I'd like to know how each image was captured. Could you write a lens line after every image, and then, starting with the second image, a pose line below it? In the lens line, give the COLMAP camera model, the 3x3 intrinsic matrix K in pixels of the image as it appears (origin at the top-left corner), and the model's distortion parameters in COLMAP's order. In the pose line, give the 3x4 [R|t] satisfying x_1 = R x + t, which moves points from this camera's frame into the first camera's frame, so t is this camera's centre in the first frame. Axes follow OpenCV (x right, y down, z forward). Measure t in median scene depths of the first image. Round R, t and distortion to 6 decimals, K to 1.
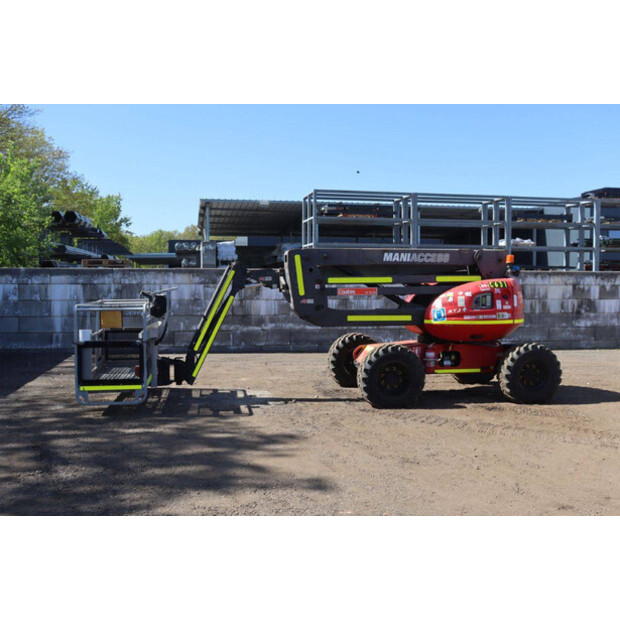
lens RADIAL K [[650.7, 0, 313.1], [0, 650.7, 309.7], [0, 0, 1]] dist [-0.048045, 0.000000]
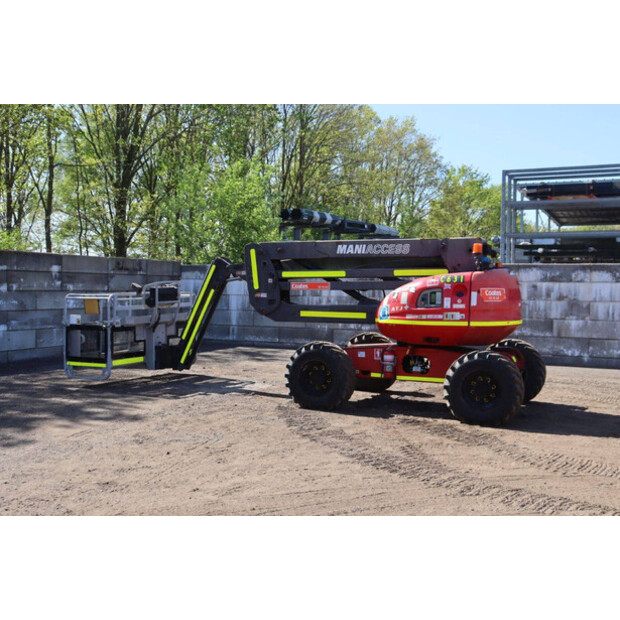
lens RADIAL K [[761.1, 0, 309.7], [0, 761.1, 307.3], [0, 0, 1]] dist [0.016452, 0.000000]
pose [[0.811359, 0.024192, -0.584047, 0.701993], [-0.030007, 0.999550, -0.000283, 0.003645], [0.583777, 0.017755, 0.811720, 0.087301]]
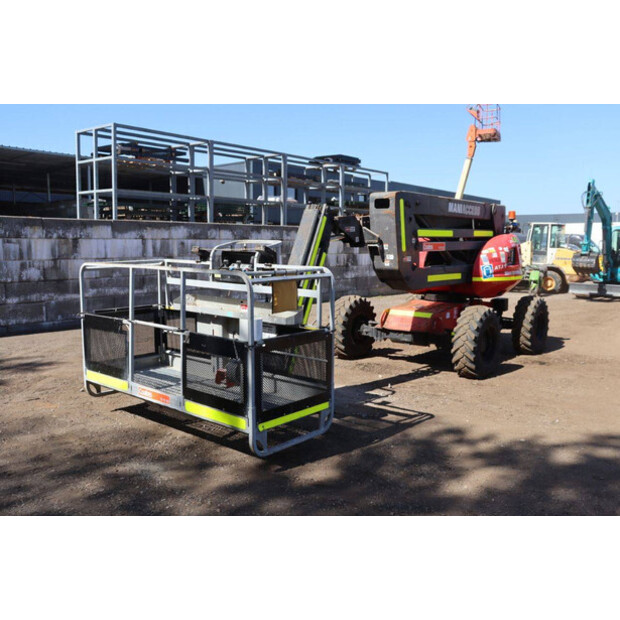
lens RADIAL K [[578.7, 0, 312.8], [0, 578.7, 313.4], [0, 0, 1]] dist [-0.070235, 0.000000]
pose [[0.761378, -0.075308, 0.643919, -0.526127], [0.020133, 0.995498, 0.092621, -0.013787], [-0.647995, -0.057556, 0.759467, 0.512224]]
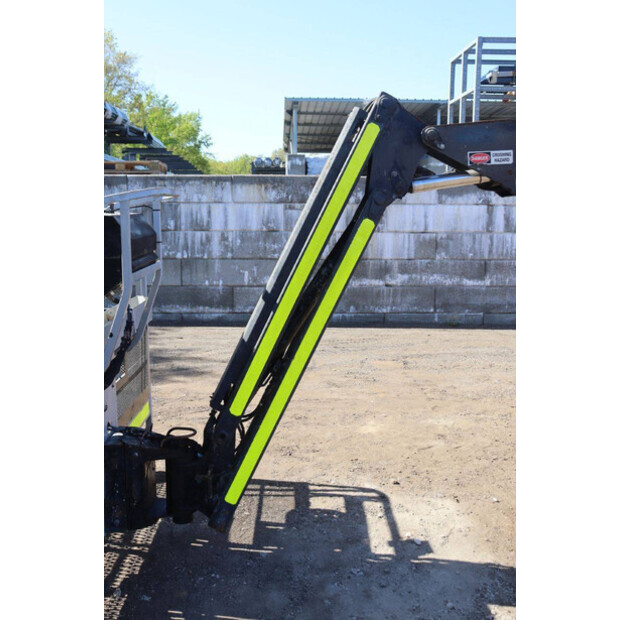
lens RADIAL K [[676.2, 0, 306.1], [0, 676.2, 307.3], [0, 0, 1]] dist [-0.044686, 0.000000]
pose [[0.989395, 0.024058, -0.143240, -0.105804], [-0.010001, 0.995130, 0.098063, -0.012009], [0.144902, -0.095590, 0.984818, 0.693491]]
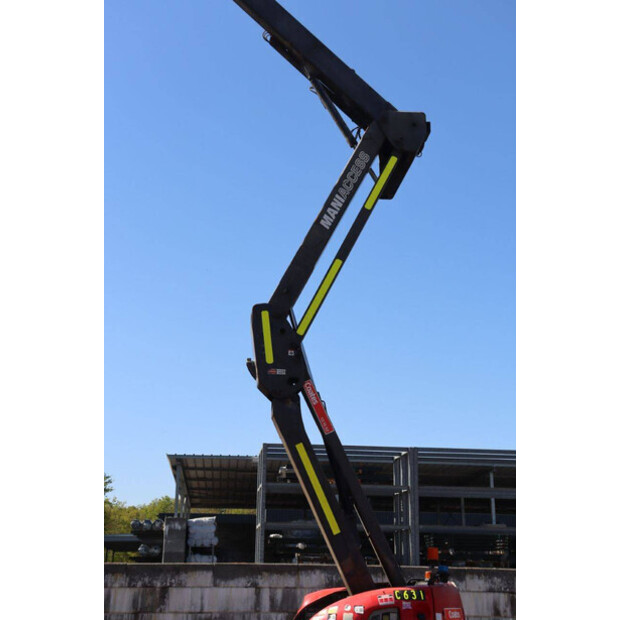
lens RADIAL K [[947.8, 0, 305.3], [0, 947.8, 305.2], [0, 0, 1]] dist [0.137722, 0.000000]
pose [[0.994671, -0.018429, -0.101436, 0.279710], [-0.014473, 0.949191, -0.314368, -0.009890], [0.102075, 0.314161, 0.943866, -0.012356]]
